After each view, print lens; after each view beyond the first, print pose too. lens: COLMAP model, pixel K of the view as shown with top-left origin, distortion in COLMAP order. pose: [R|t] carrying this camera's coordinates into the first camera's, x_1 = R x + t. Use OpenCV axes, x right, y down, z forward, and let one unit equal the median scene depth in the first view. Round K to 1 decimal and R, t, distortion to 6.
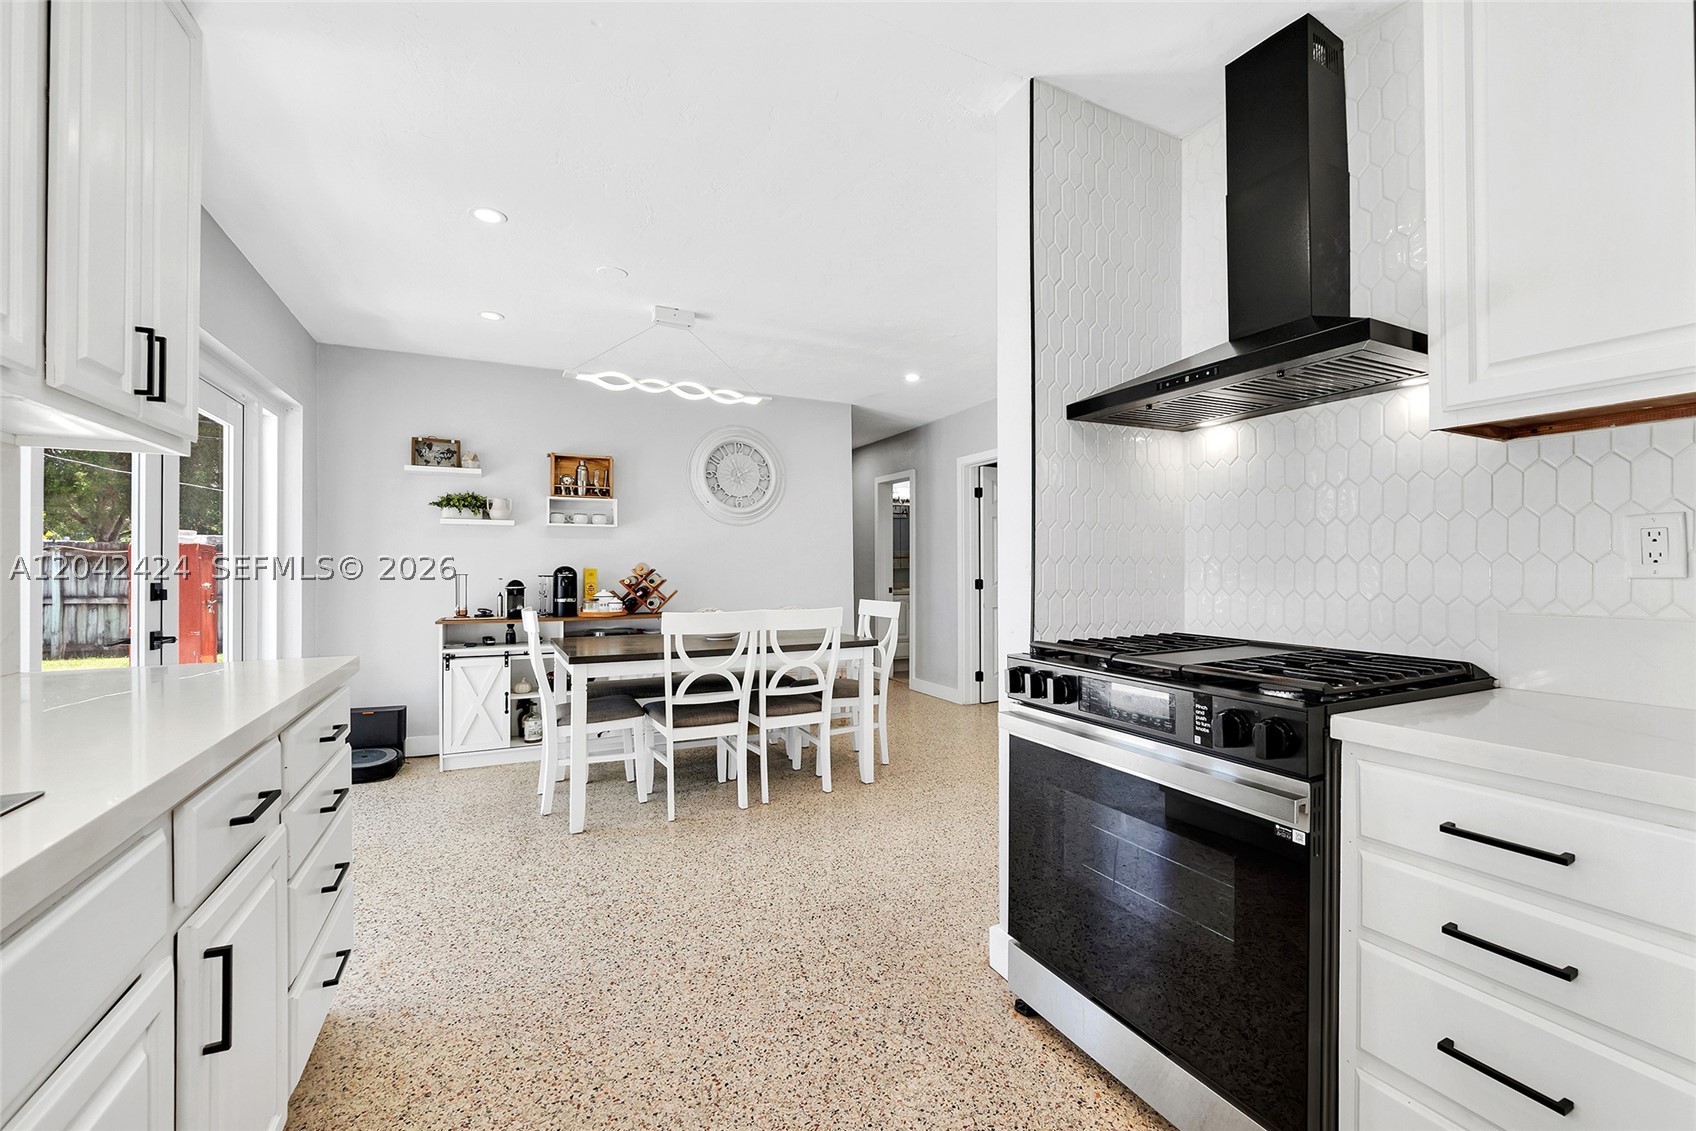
lens RADIAL K [[652.5, 0, 885.0], [0, 652.5, 570.2], [0, 0, 1]] dist [-0.003731, 0.000345]
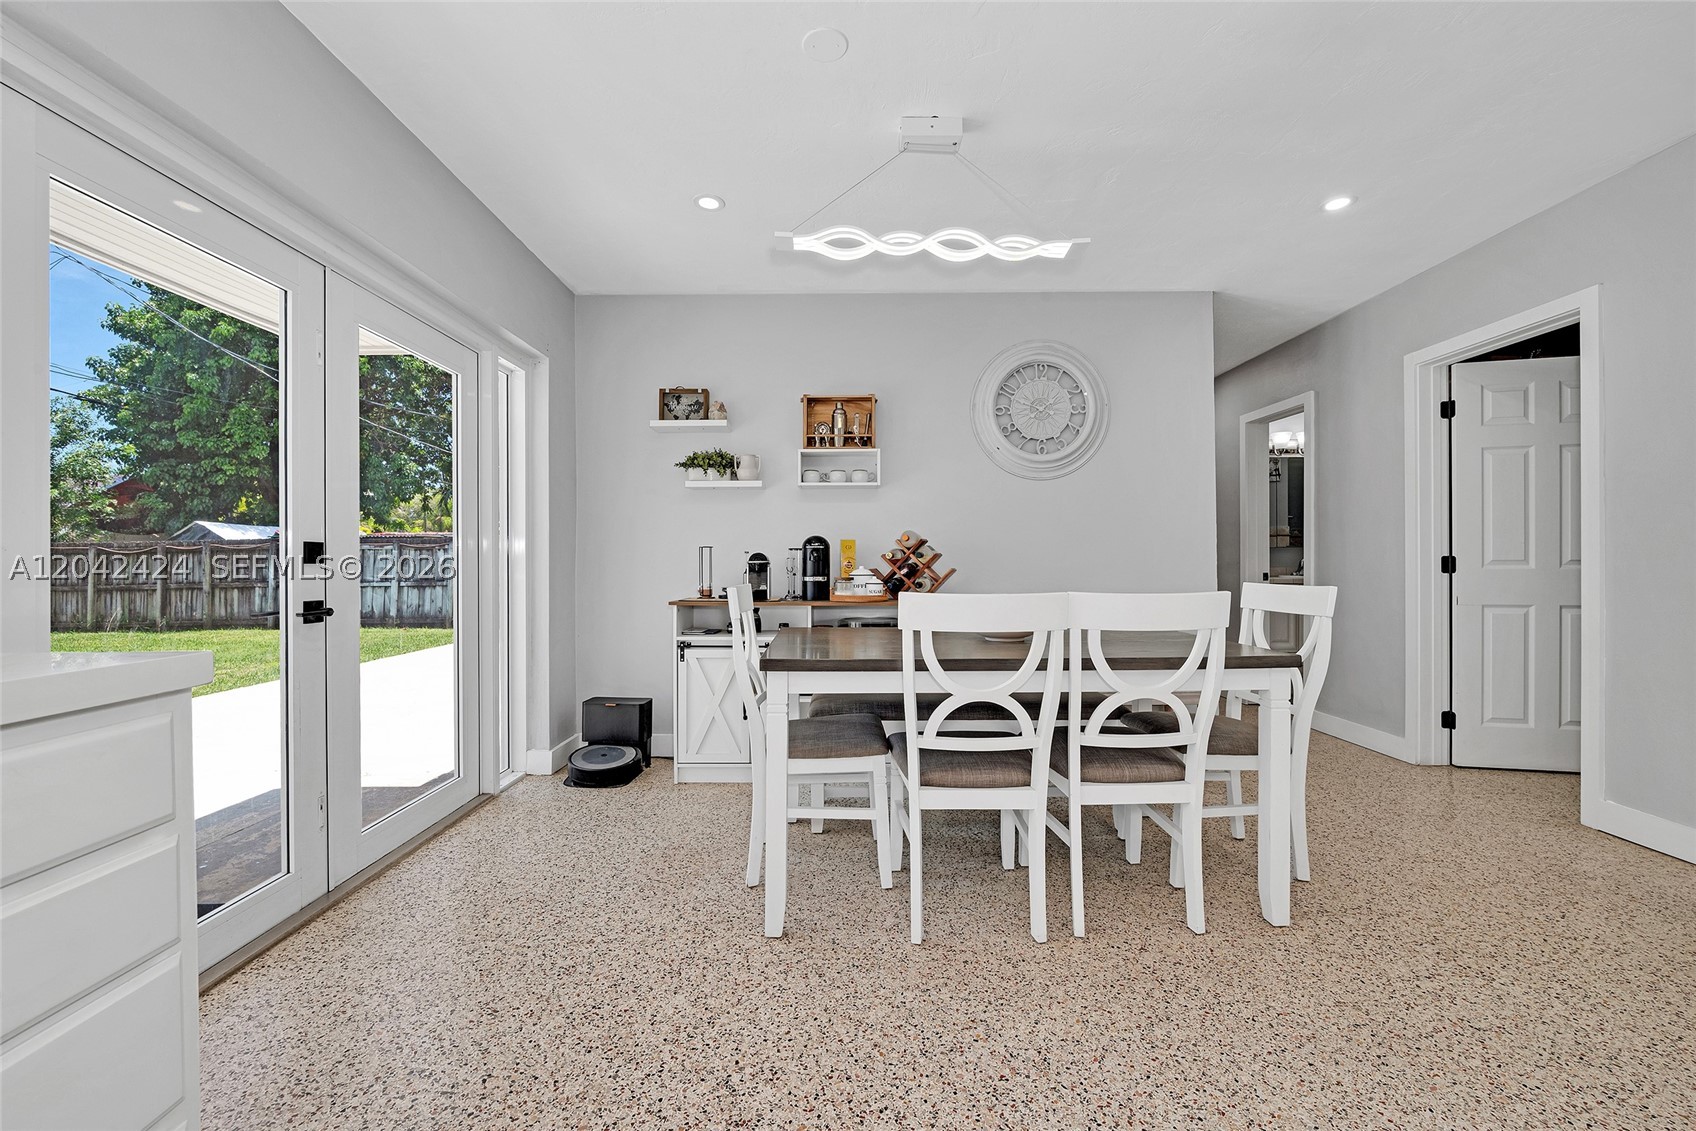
lens RADIAL K [[671.0, 0, 879.1], [0, 671.0, 568.0], [0, 0, 1]] dist [-0.004398, -0.000041]
pose [[0.890870, 0.000293, -0.454258, -0.062300], [0.002547, 0.999981, 0.005640, 0.030101], [0.454251, -0.006182, 0.890852, 0.340226]]
